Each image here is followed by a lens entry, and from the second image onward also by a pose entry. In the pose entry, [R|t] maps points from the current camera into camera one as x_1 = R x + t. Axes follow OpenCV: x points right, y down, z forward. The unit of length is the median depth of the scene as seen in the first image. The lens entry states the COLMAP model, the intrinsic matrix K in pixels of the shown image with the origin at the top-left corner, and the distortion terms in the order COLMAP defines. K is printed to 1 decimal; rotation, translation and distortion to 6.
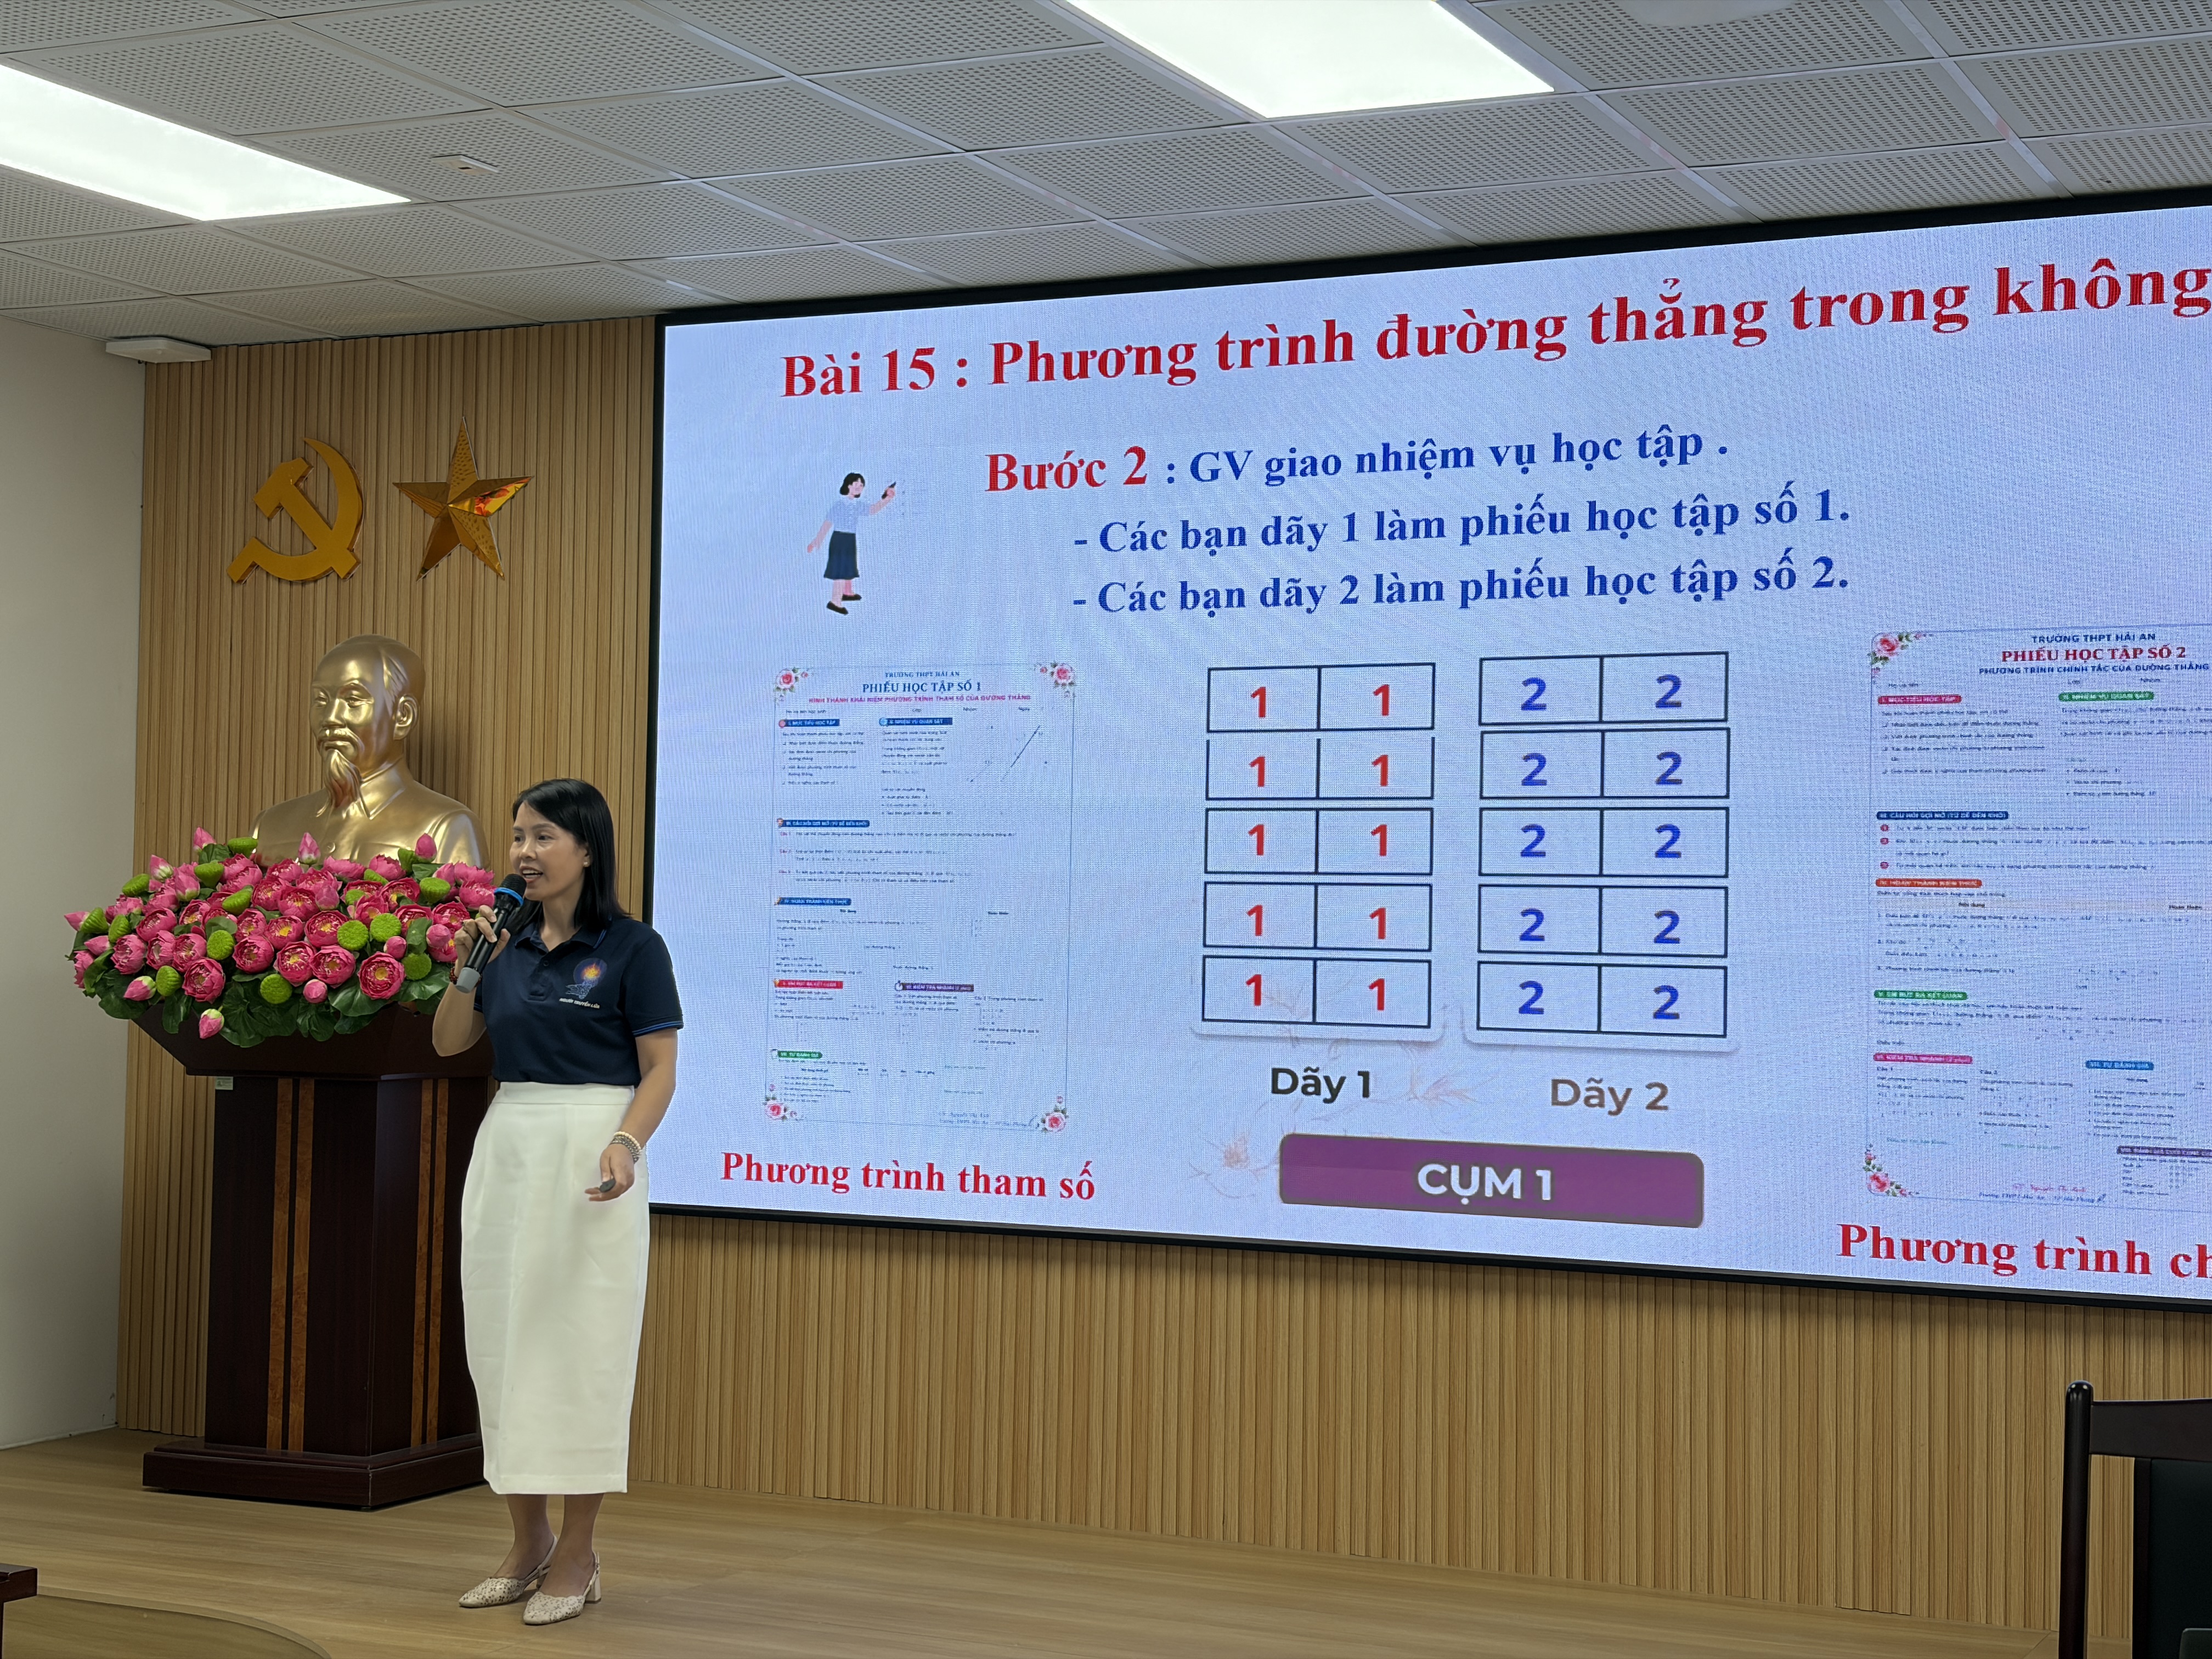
lens RADIAL K [[3323.4, 0, 1102.1], [0, 3323.4, 826.0], [0, 0, 1]] dist [0.081796, 0.000000]
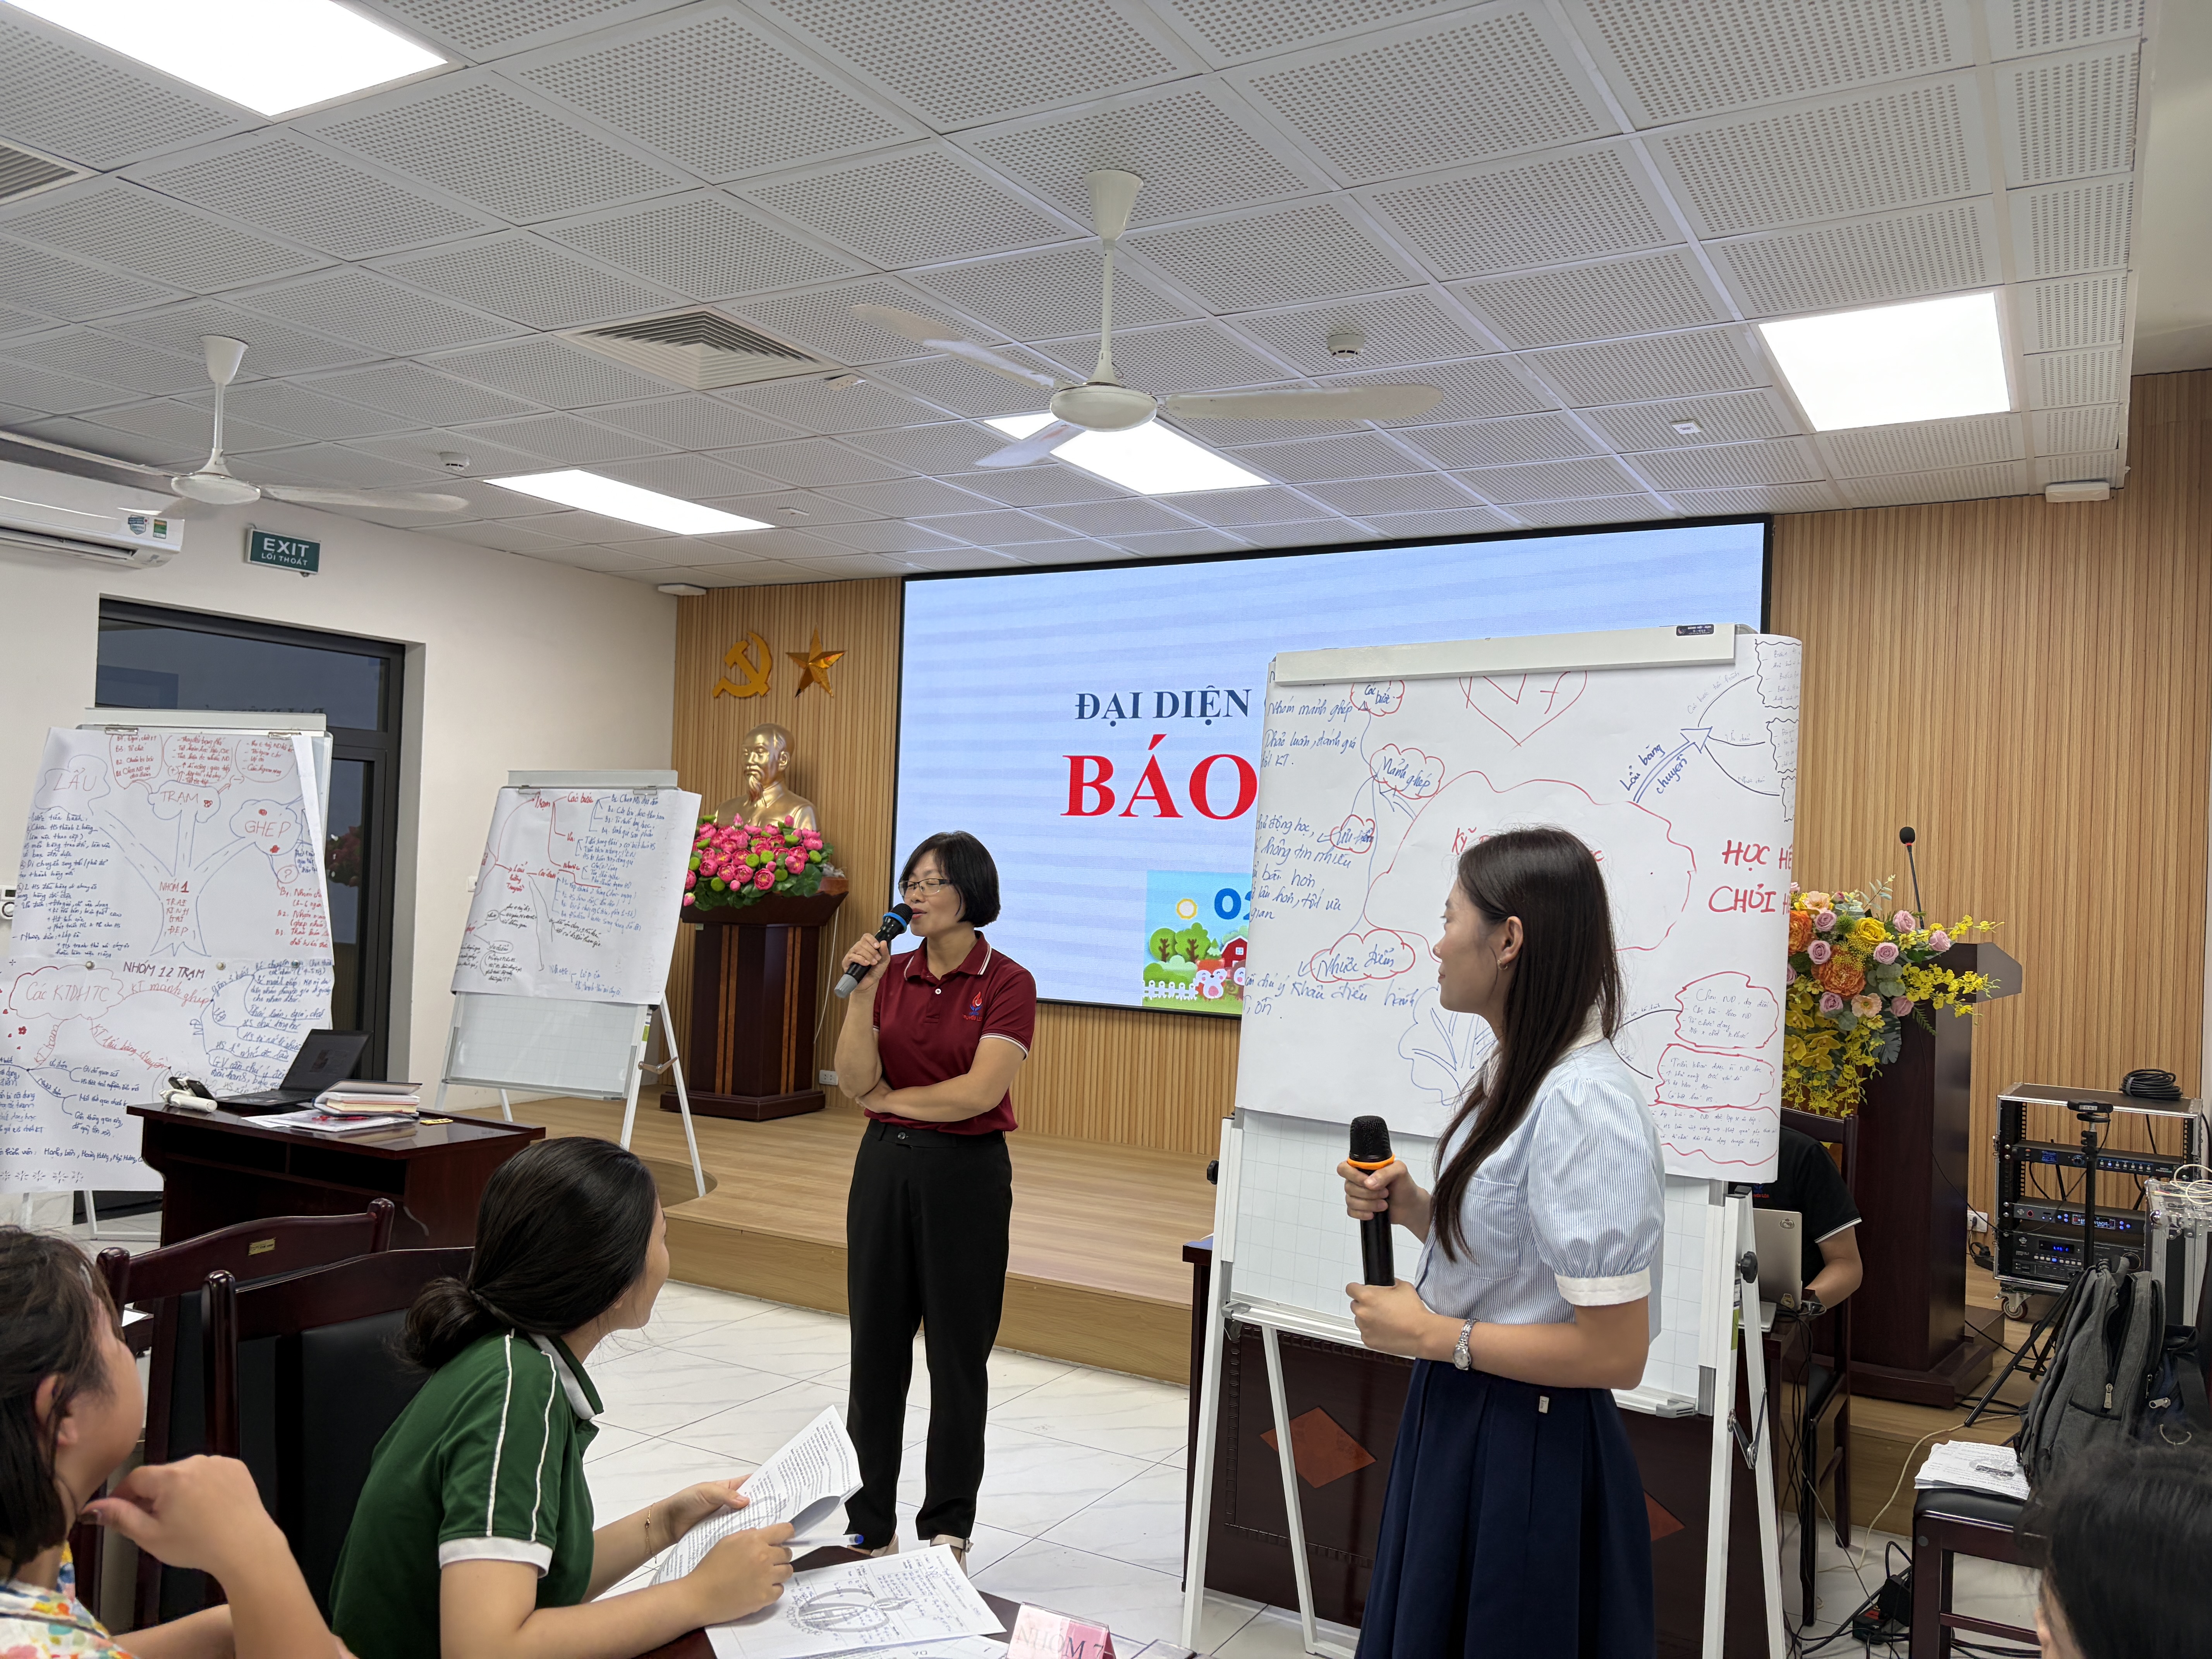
lens RADIAL K [[1666.8, 0, 1121.8], [0, 1666.8, 840.3], [0, 0, 1]] dist [0.057387, -0.059711]
pose [[0.997803, 0.016310, -0.064205, 0.084483], [-0.015250, 0.999740, 0.016967, -0.002861], [0.064465, -0.015951, 0.997792, -0.078012]]
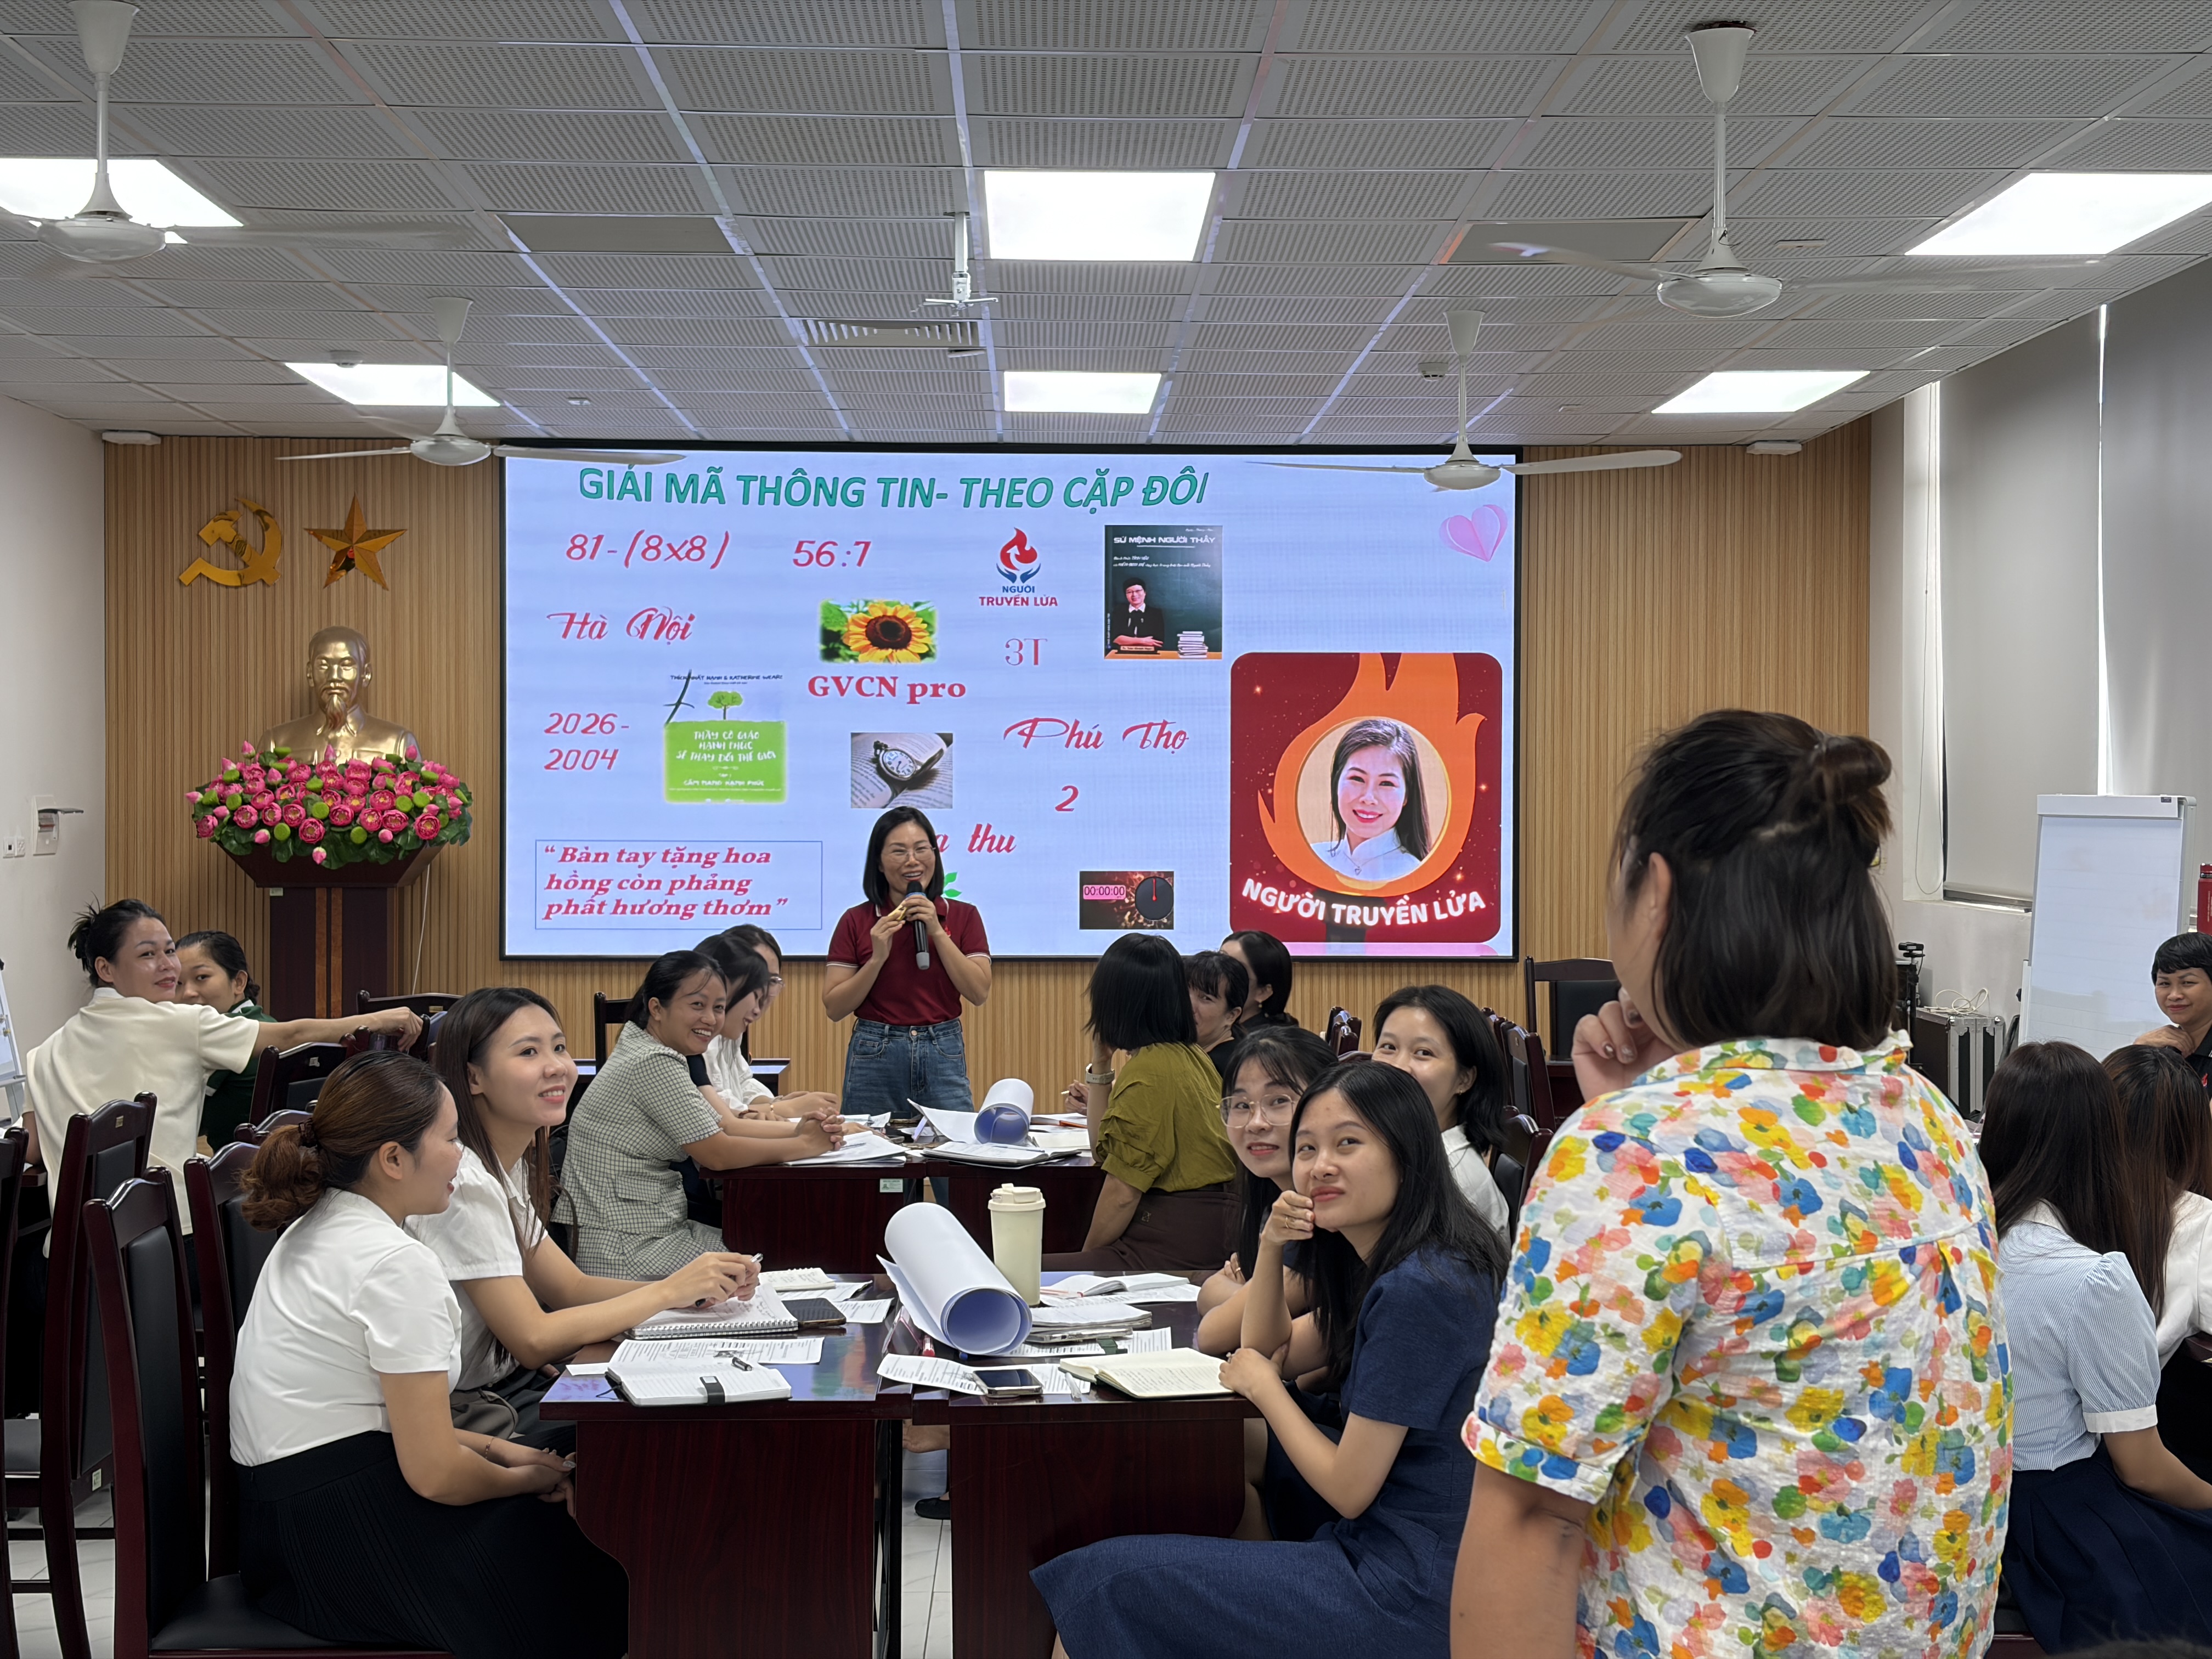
lens RADIAL K [[3323.4, 0, 1108.5], [0, 3323.4, 817.8], [0, 0, 1]] dist [0.081796, 0.000000]
pose [[0.890501, -0.018246, 0.454615, -0.663680], [-0.002711, 0.998965, 0.045405, -0.039357], [-0.454972, -0.041666, 0.889530, -0.707012]]
